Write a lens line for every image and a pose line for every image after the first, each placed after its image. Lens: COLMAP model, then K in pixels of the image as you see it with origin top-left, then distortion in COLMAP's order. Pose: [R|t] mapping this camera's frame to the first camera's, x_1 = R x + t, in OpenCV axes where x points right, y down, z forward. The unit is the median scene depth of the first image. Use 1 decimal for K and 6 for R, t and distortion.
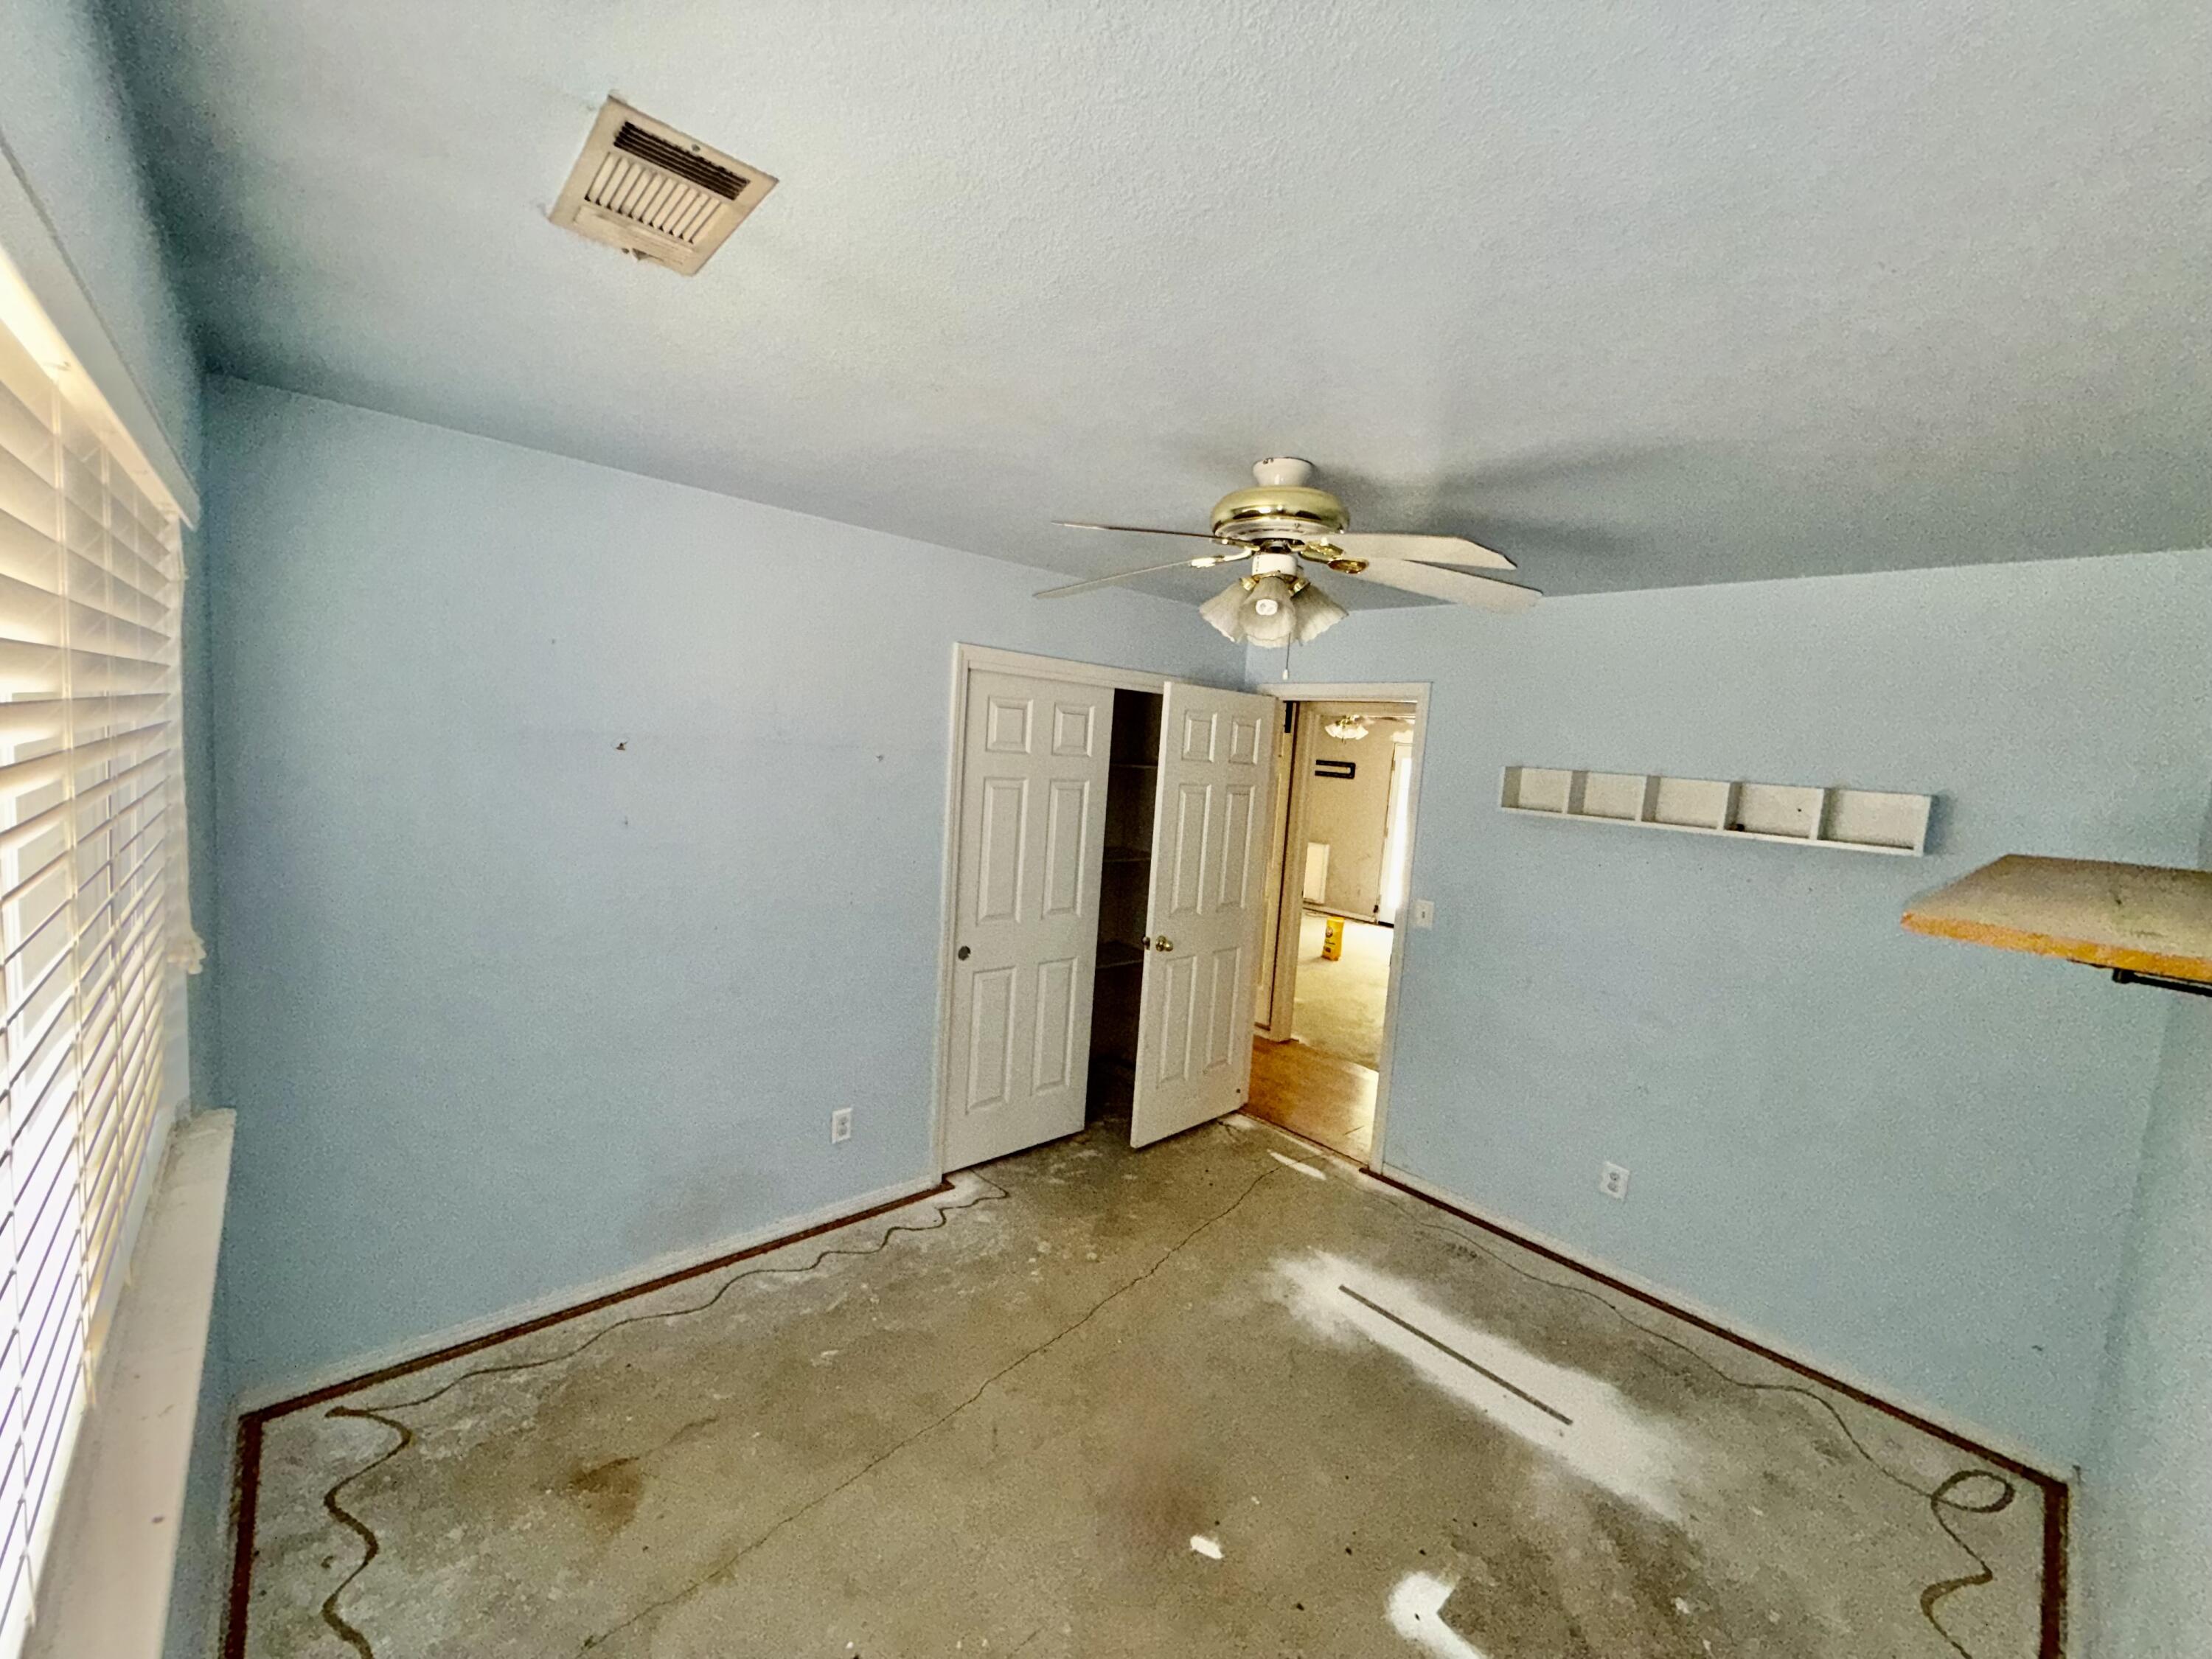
lens RADIAL K [[880.0, 0, 1098.8], [0, 880.0, 834.2], [0, 0, 1]] dist [0.000065, 0.000523]
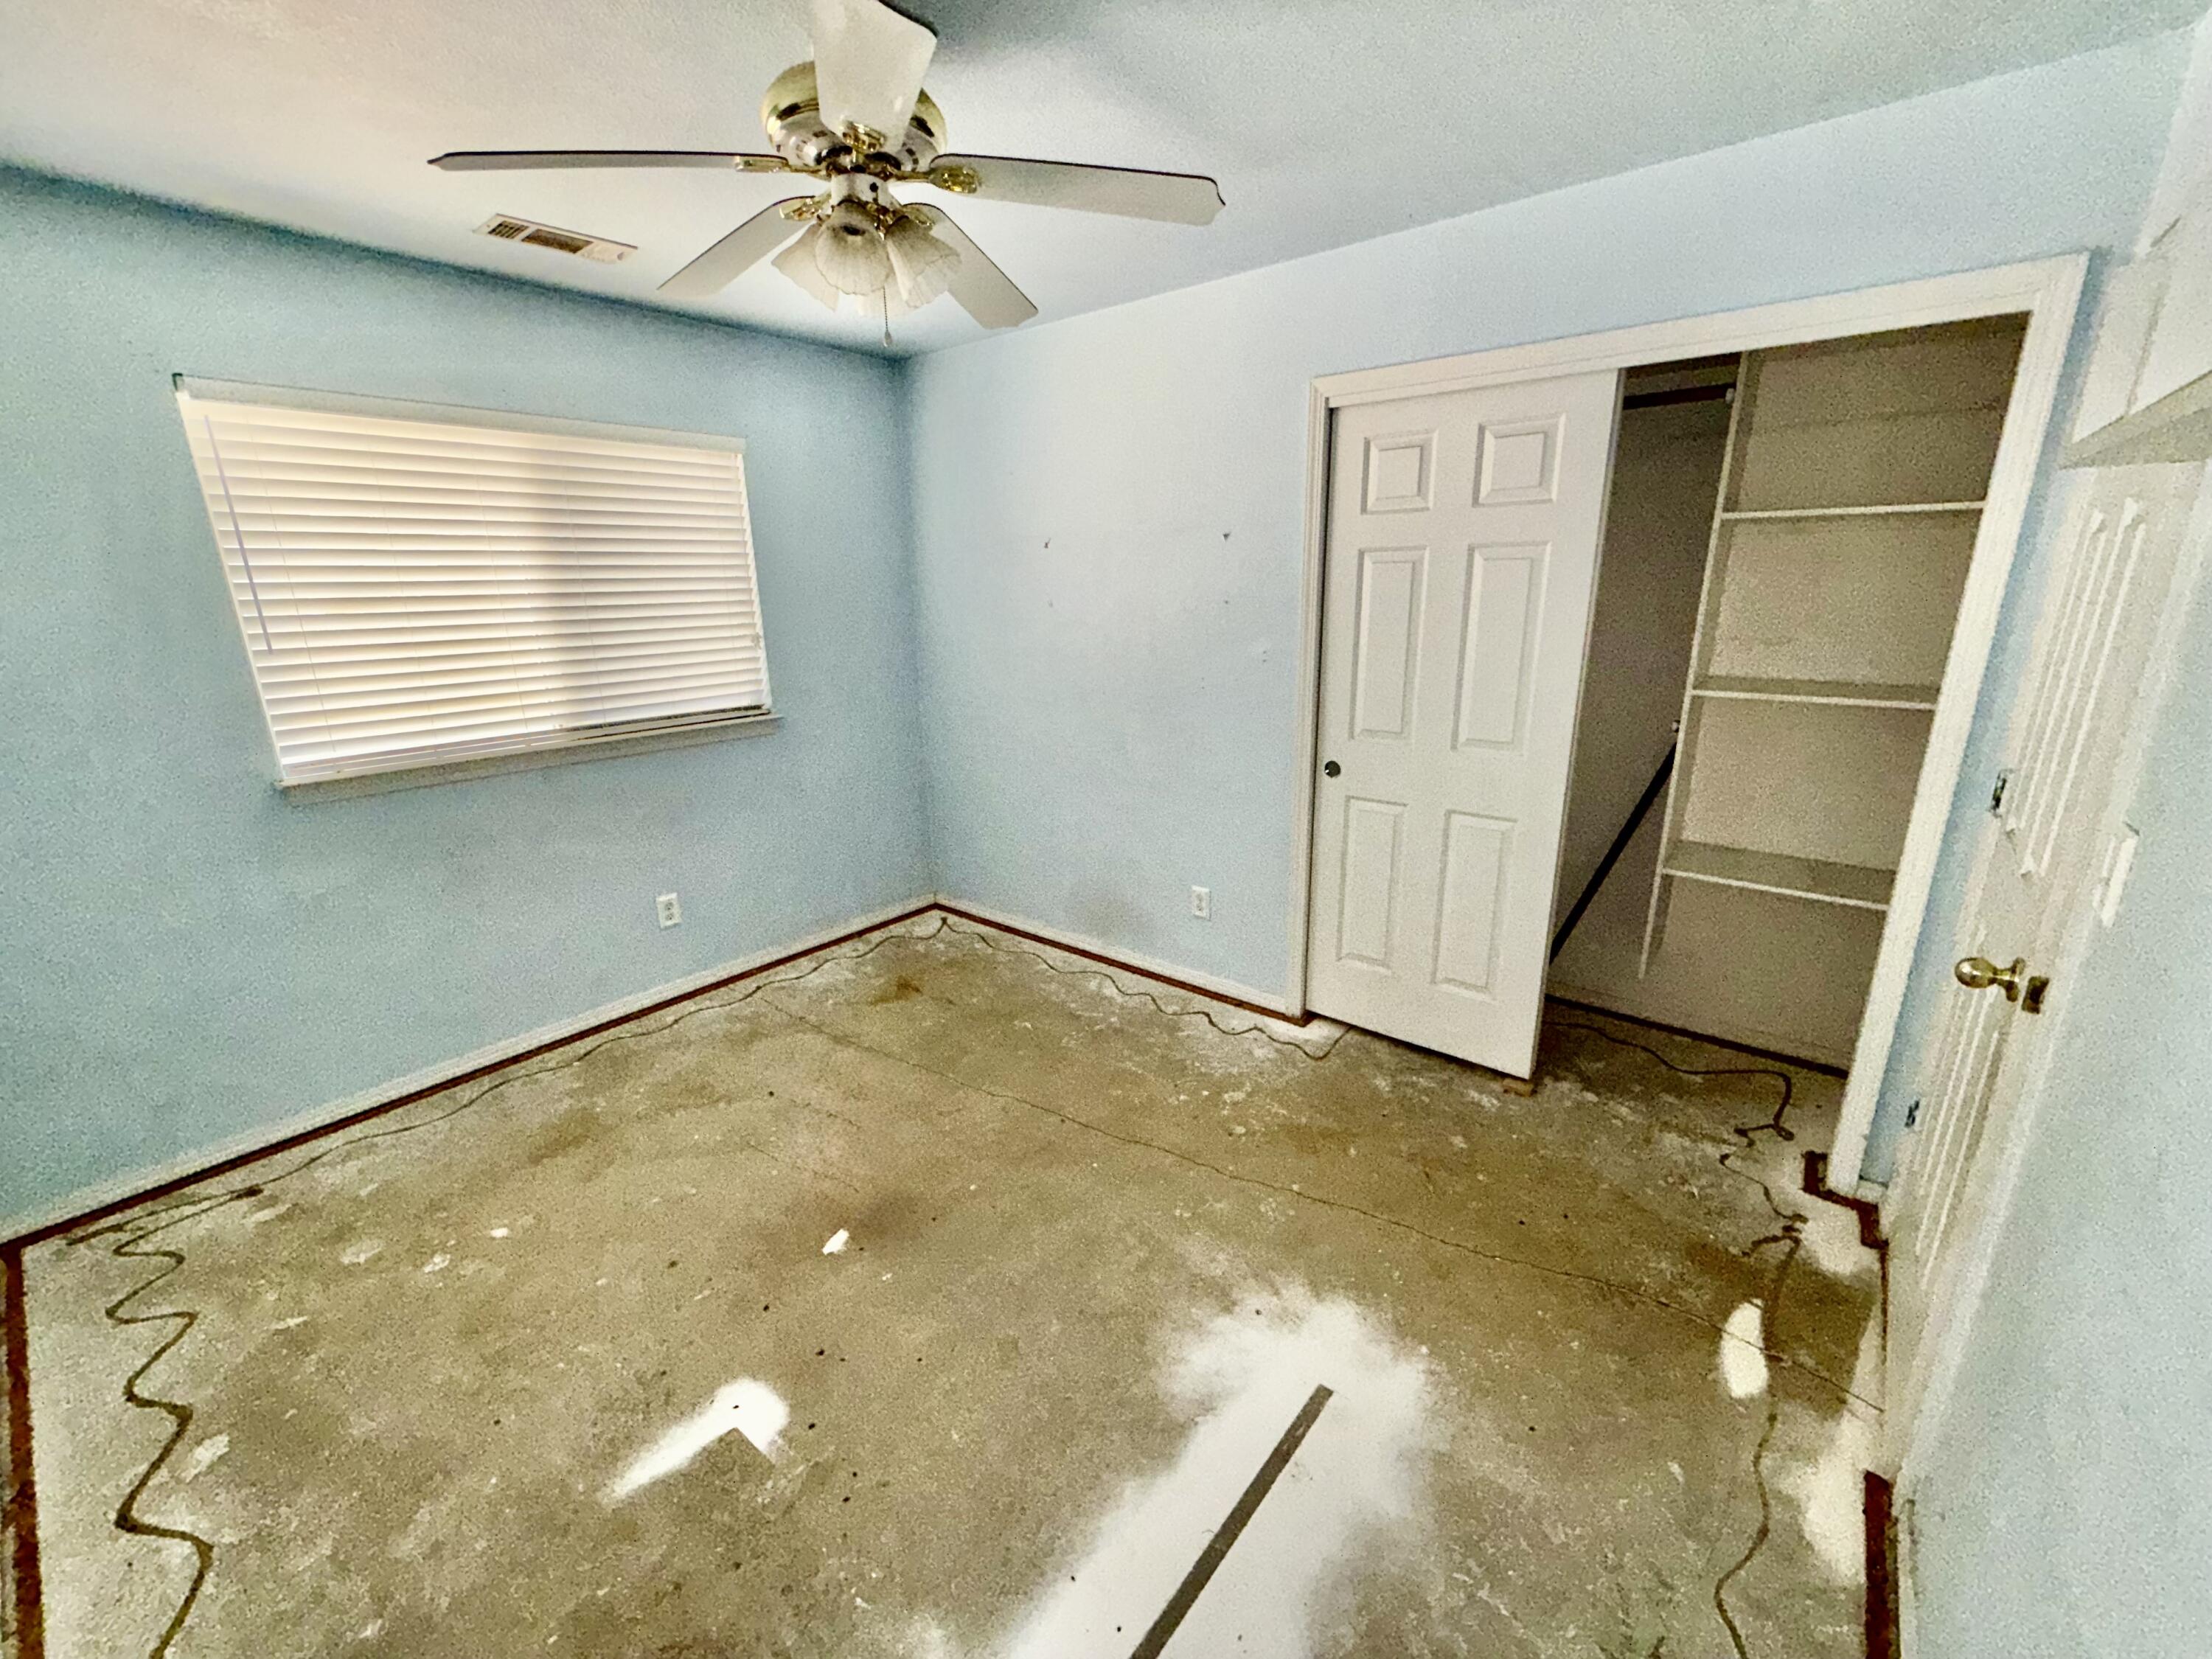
lens RADIAL K [[881.4, 0, 1101.2], [0, 881.4, 832.8], [0, 0, 1]] dist [-0.001502, 0.000803]
pose [[0.148282, 0.202985, -0.967889, 0.727652], [-0.068693, 0.978459, 0.194678, 0.051803], [0.986556, 0.037620, 0.159032, 0.733697]]
